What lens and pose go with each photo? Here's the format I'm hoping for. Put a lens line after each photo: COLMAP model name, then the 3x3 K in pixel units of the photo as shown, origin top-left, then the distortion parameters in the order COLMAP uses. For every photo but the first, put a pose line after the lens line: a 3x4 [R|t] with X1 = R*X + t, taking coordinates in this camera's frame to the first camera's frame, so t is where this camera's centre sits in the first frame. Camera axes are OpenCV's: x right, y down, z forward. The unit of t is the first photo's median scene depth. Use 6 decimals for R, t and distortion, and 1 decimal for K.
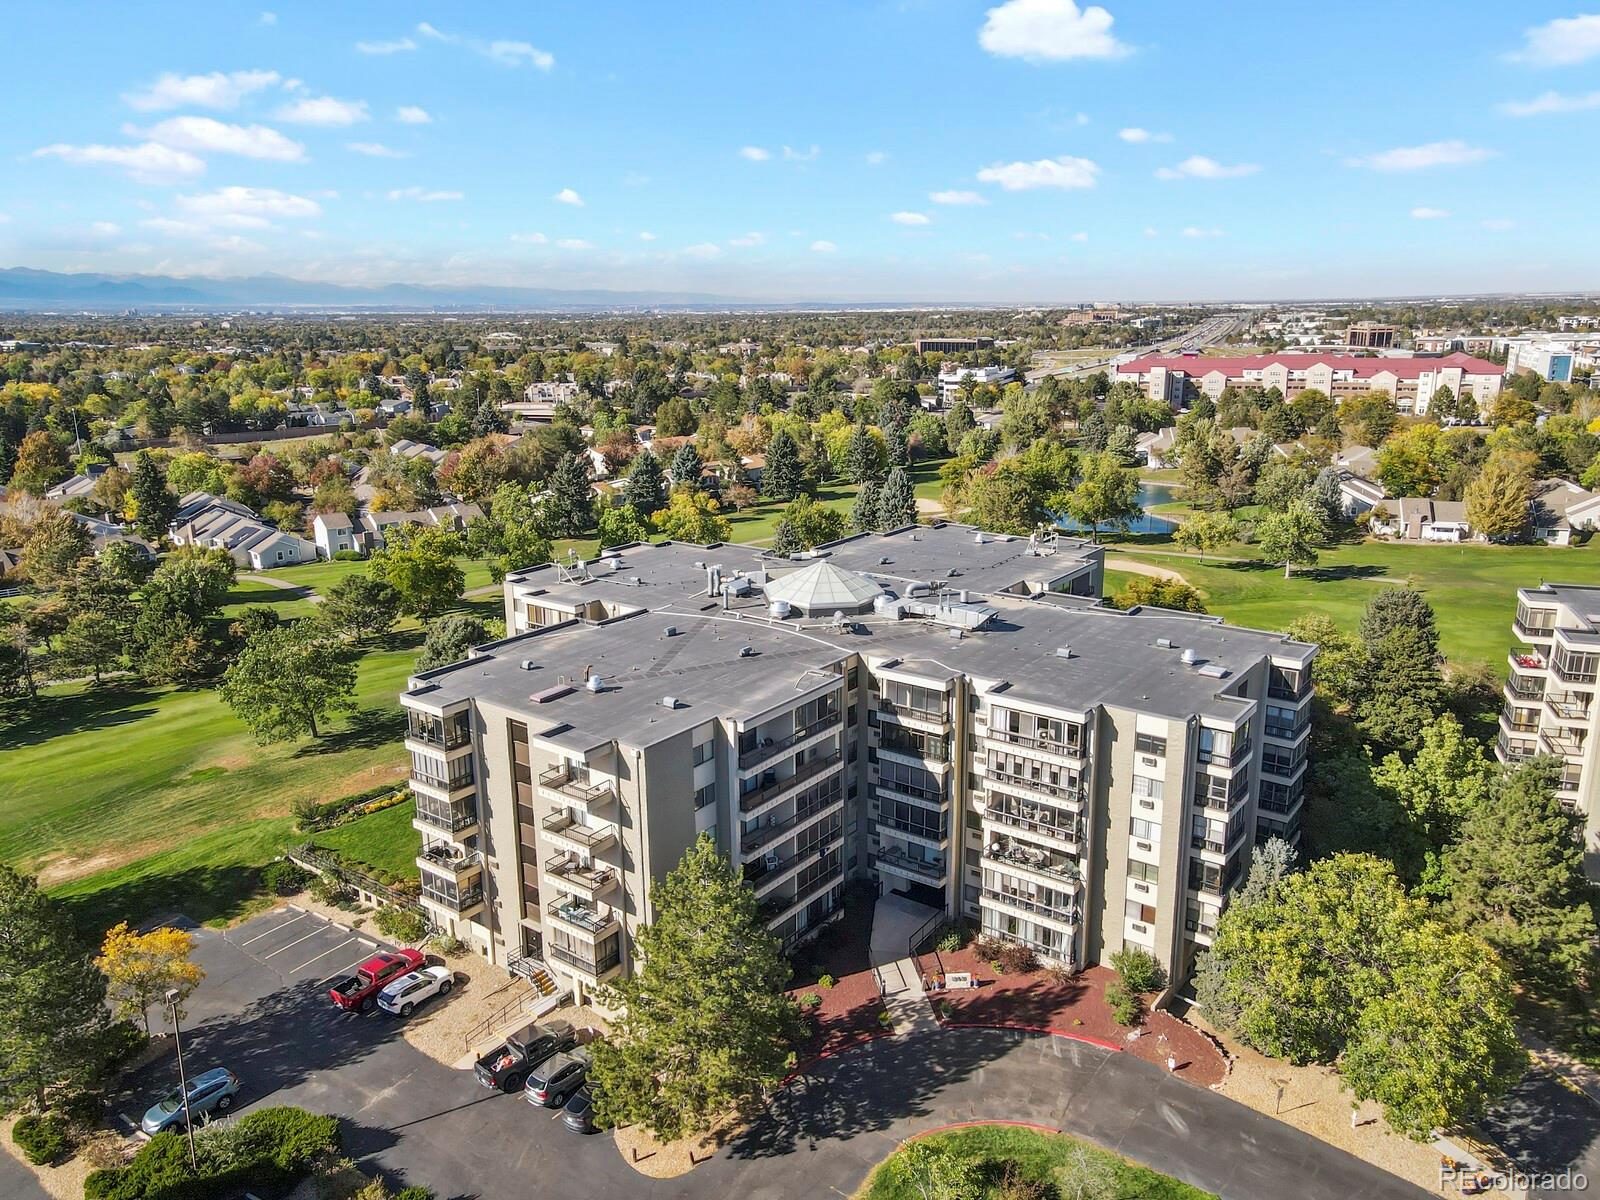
lens RADIAL K [[1175.9, 0, 800.0], [0, 1175.9, 600.0], [0, 0, 1]] dist [0.032821, 0.032245]
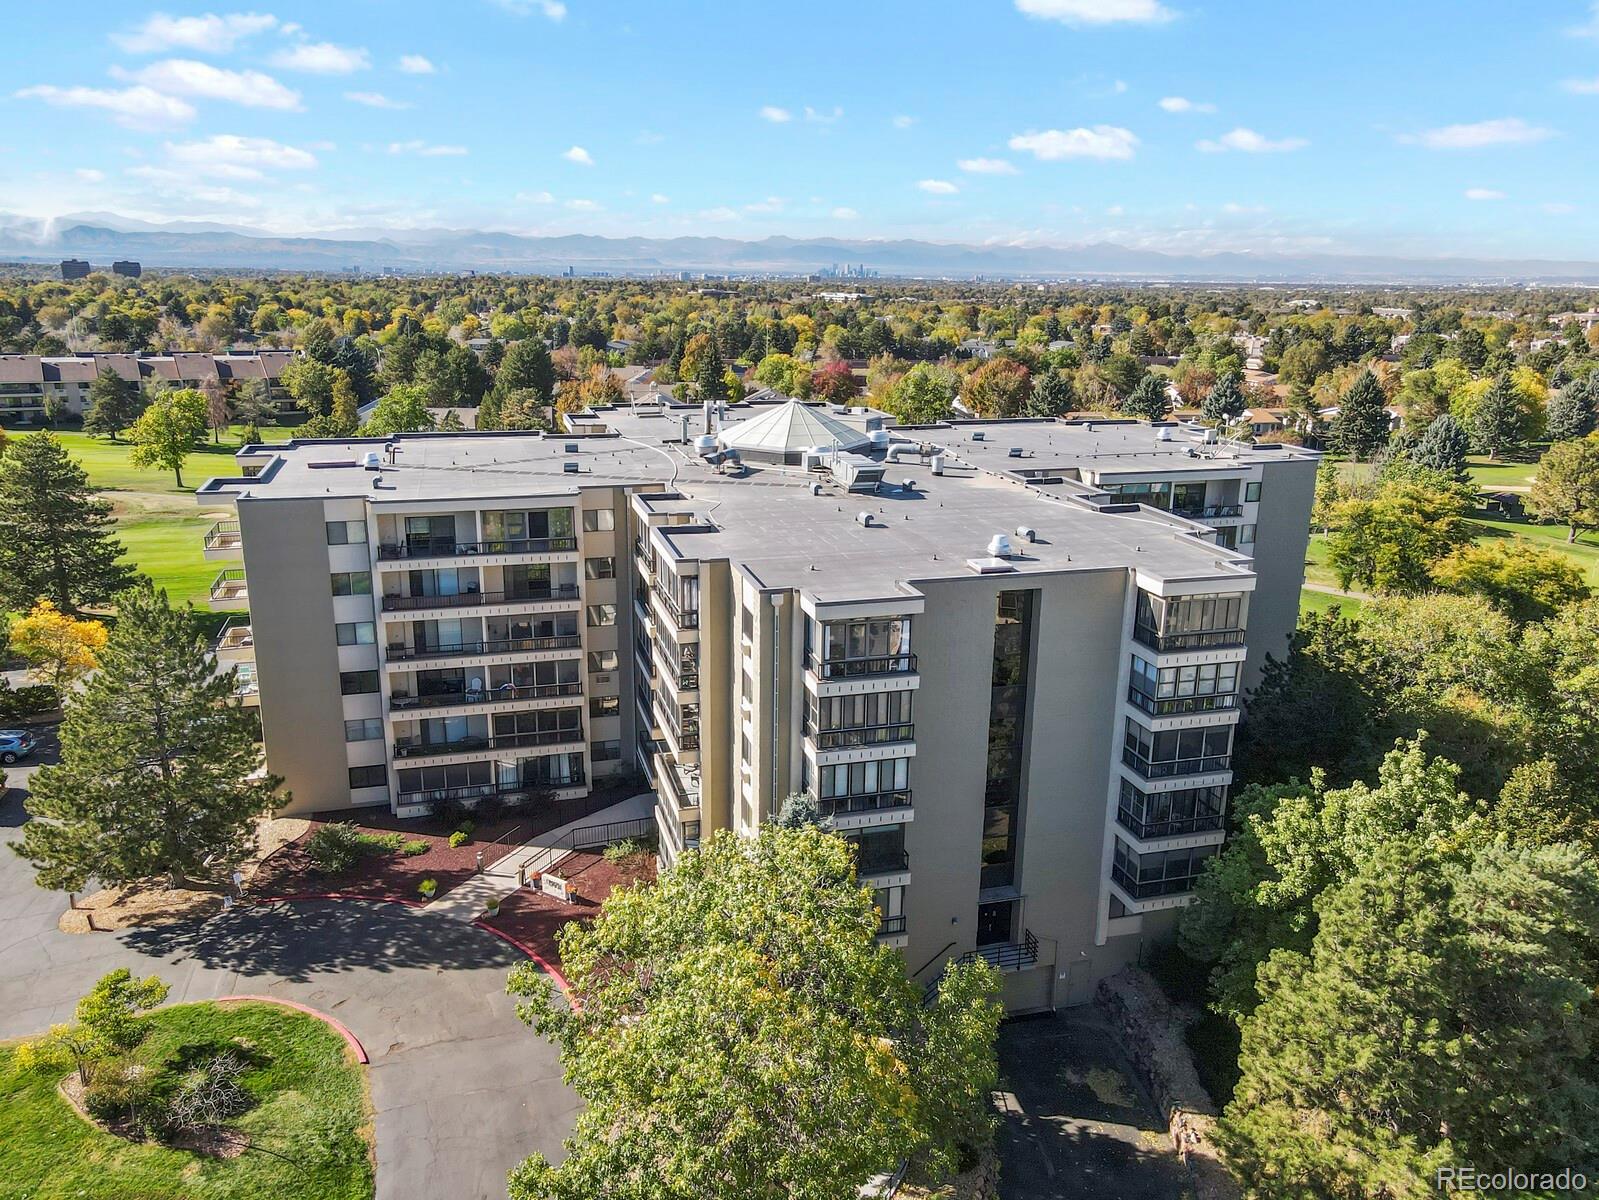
lens RADIAL K [[1175.1, 0, 799.5], [0, 1175.1, 600.0], [0, 0, 1]] dist [0.032821, 0.032245]
pose [[0.794407, 0.185317, -0.578425, 0.672257], [-0.171818, 0.981985, 0.078637, 0.048525], [0.582578, 0.036914, 0.811936, 0.452552]]
